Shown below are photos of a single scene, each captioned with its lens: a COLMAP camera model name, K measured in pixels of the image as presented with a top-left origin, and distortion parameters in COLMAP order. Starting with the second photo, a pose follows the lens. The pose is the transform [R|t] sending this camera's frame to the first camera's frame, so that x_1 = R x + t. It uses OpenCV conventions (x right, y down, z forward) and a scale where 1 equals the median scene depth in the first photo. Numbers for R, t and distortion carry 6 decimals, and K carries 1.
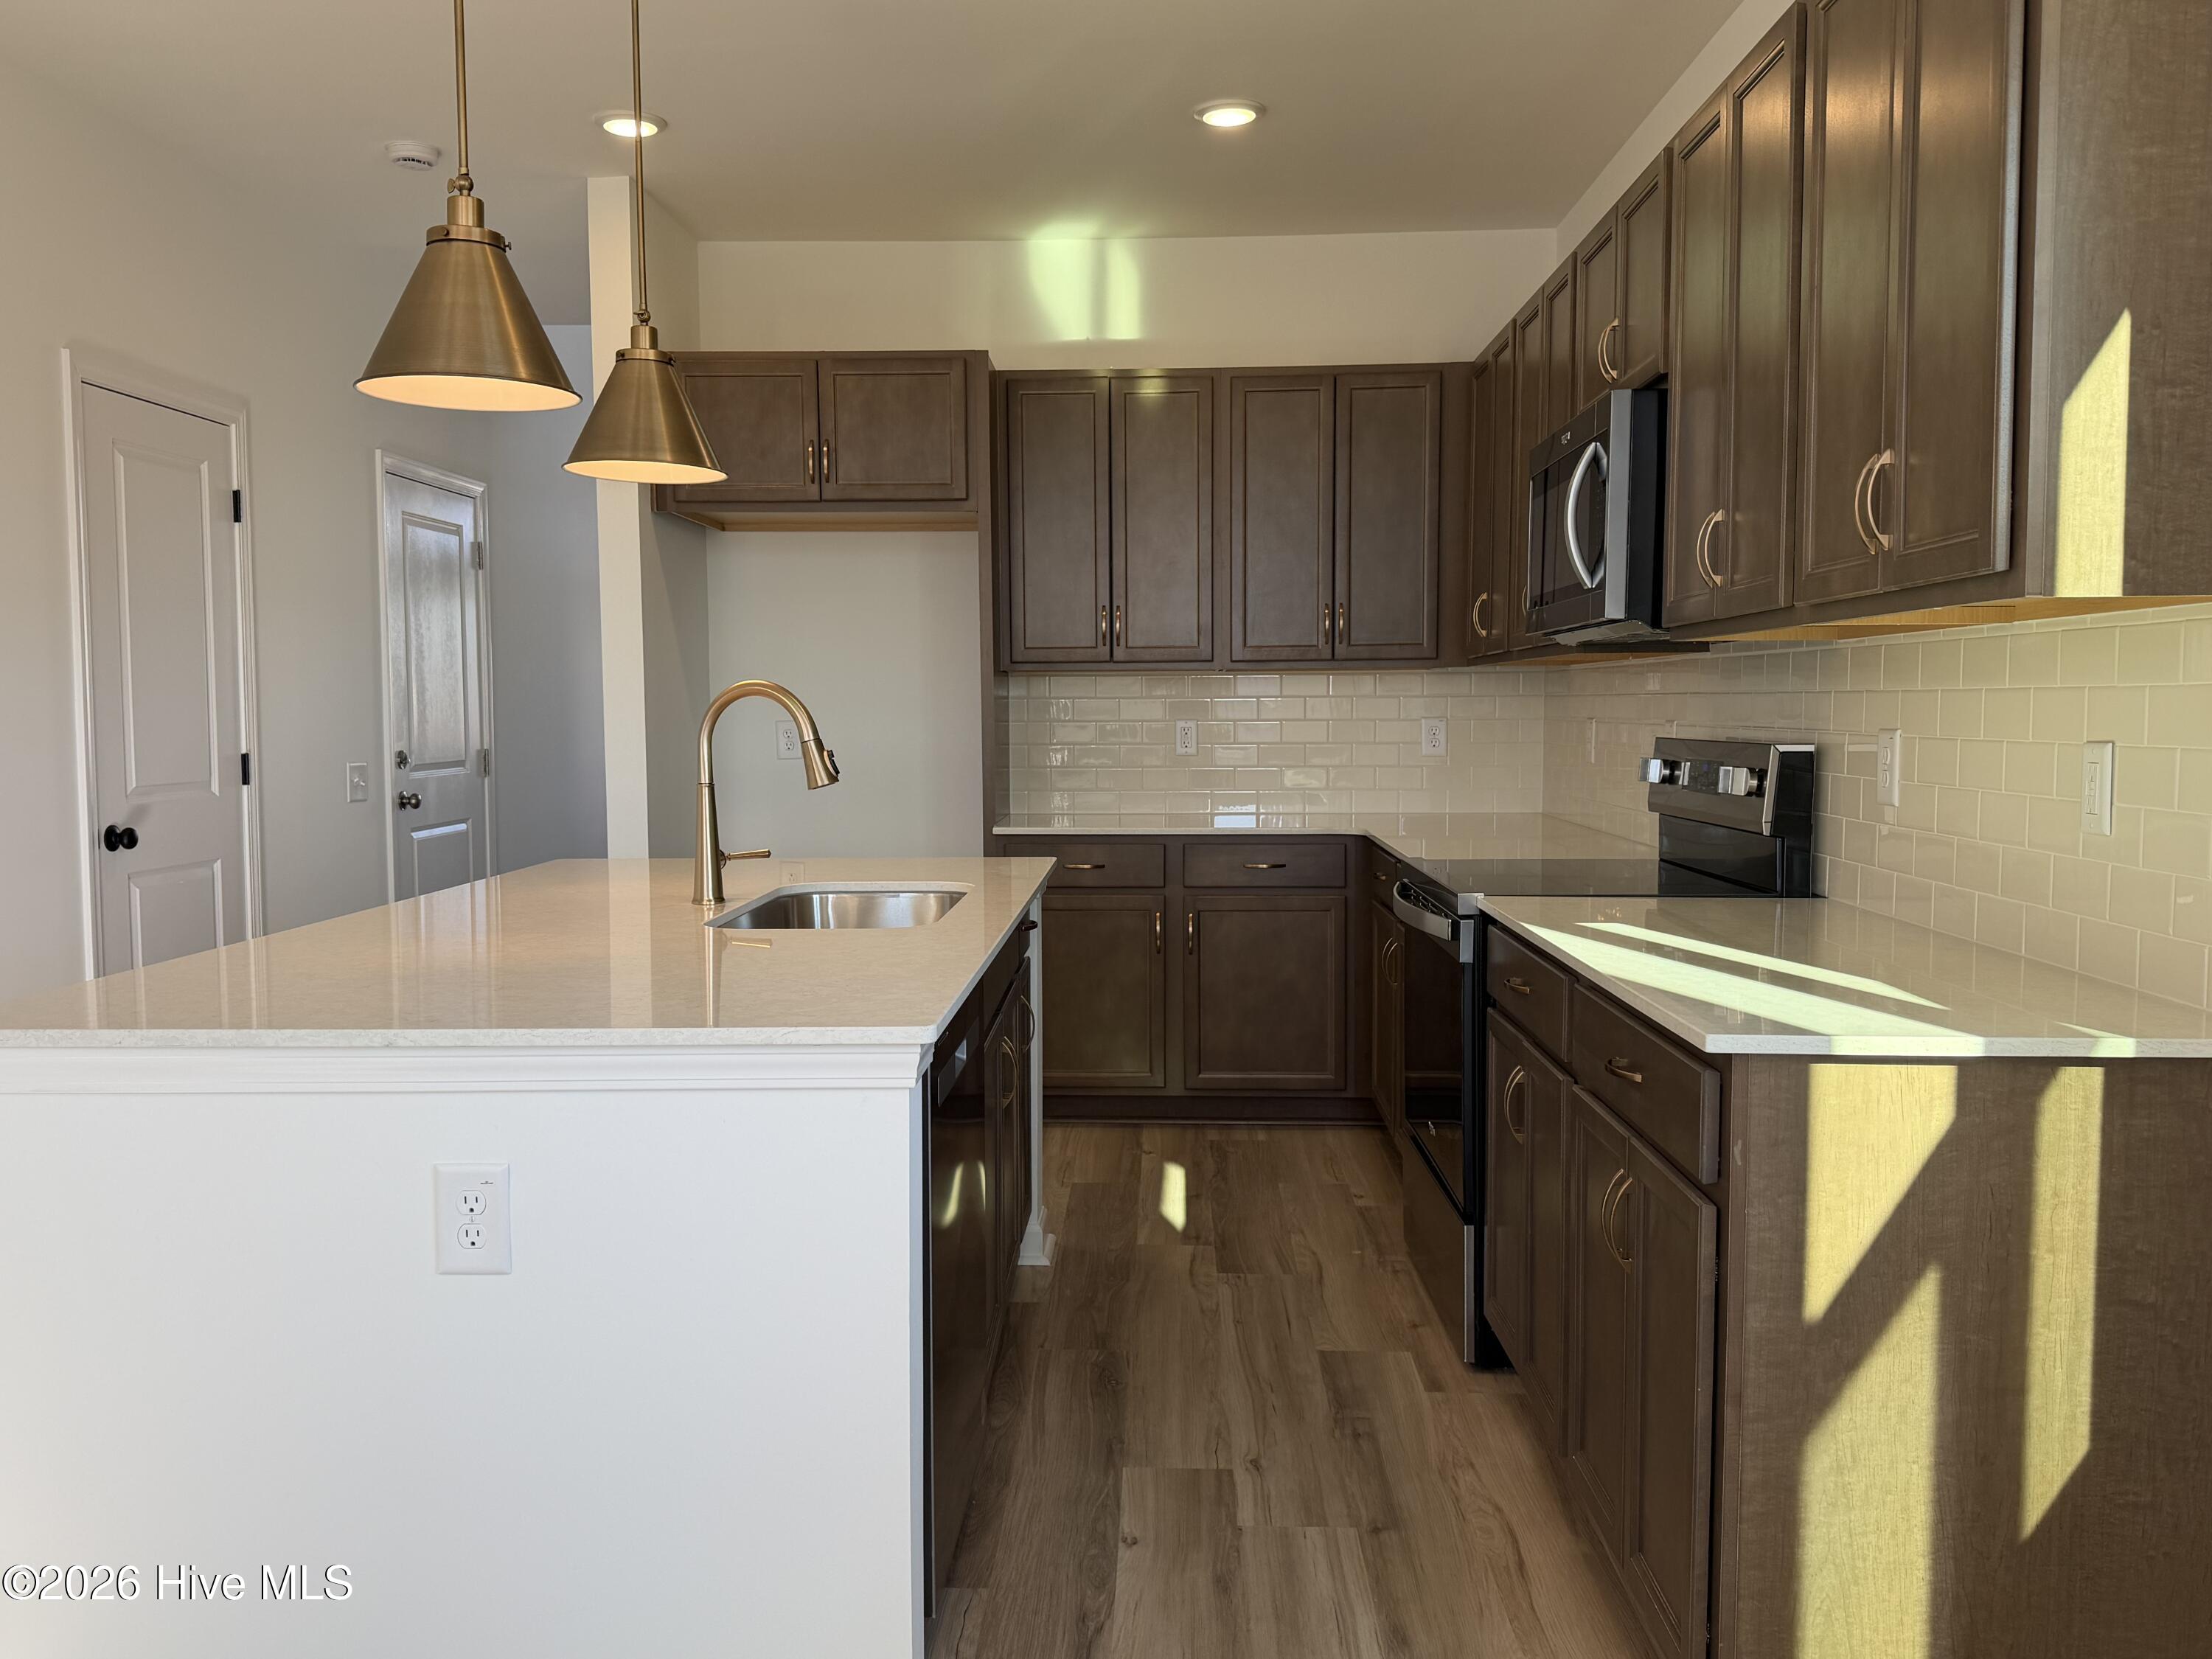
lens RADIAL K [[1801.4, 0, 1085.0], [0, 1801.4, 837.8], [0, 0, 1]] dist [0.097451, -0.157974]
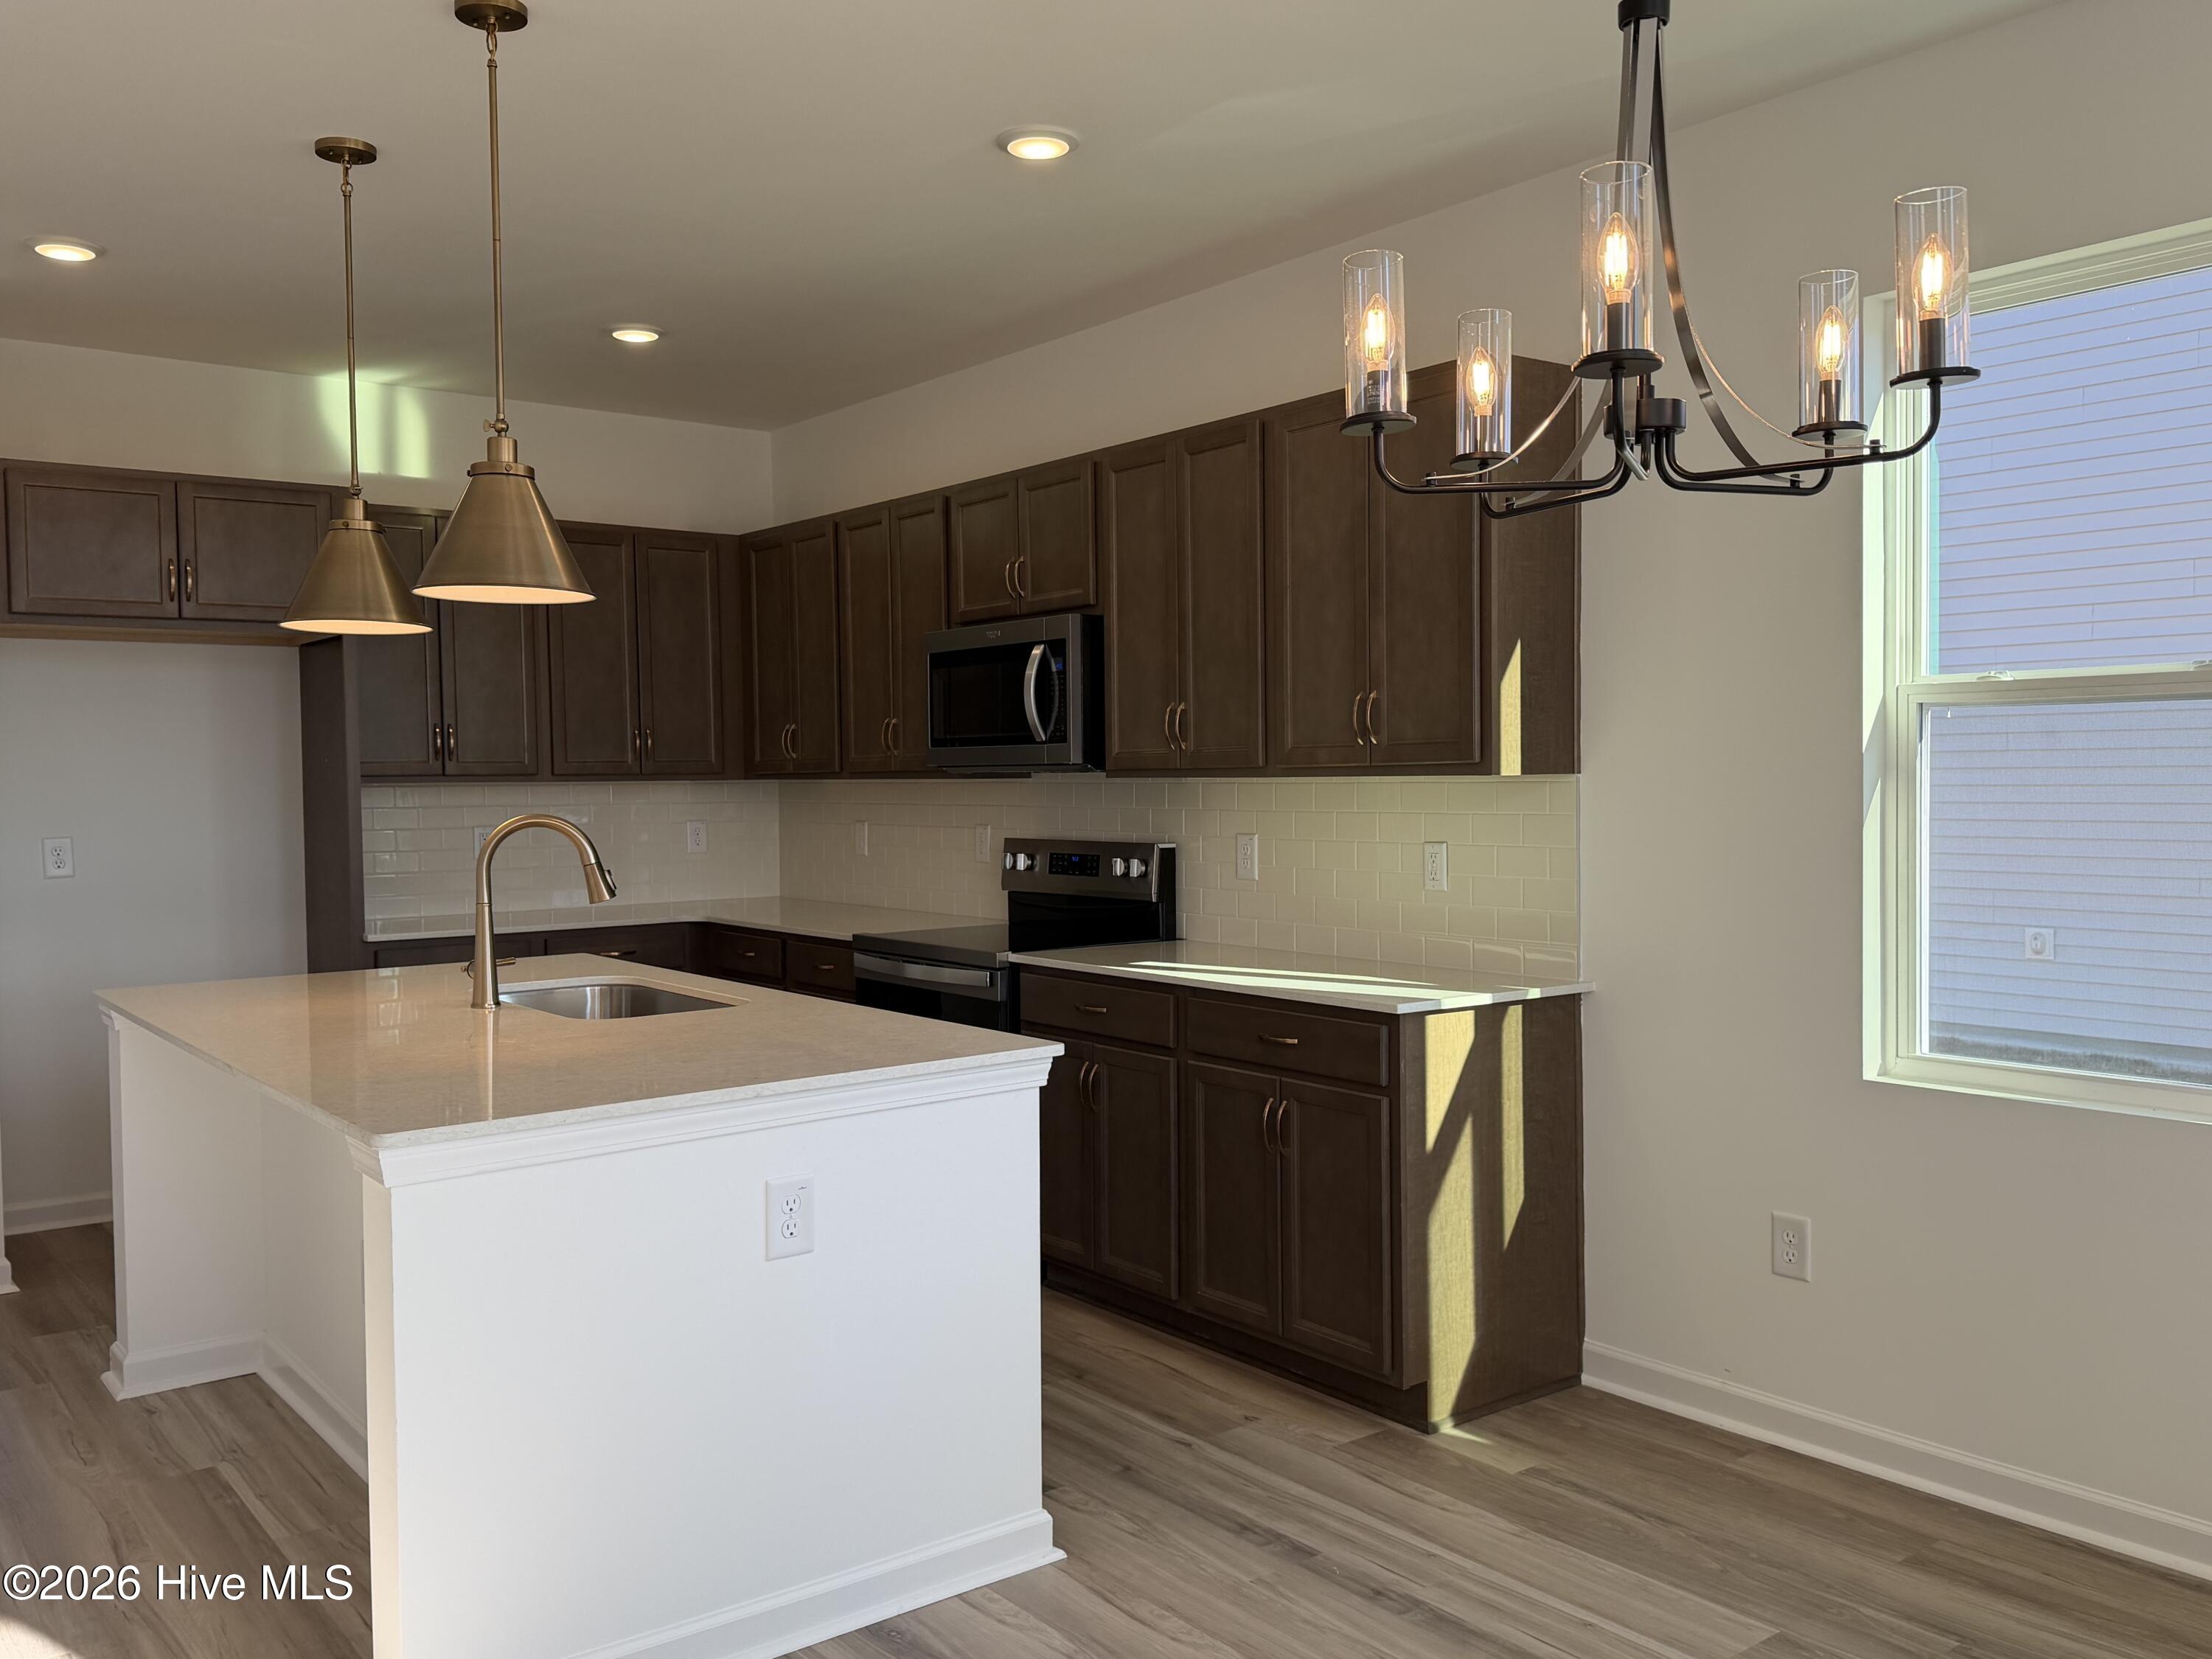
lens RADIAL K [[1801.4, 0, 1108.8], [0, 1801.4, 821.3], [0, 0, 1]] dist [0.097451, -0.157974]
pose [[0.763136, -0.020389, 0.645916, -1.043264], [0.053740, 0.998042, -0.031989, -0.036859], [-0.643999, 0.059123, 0.762738, -0.242855]]
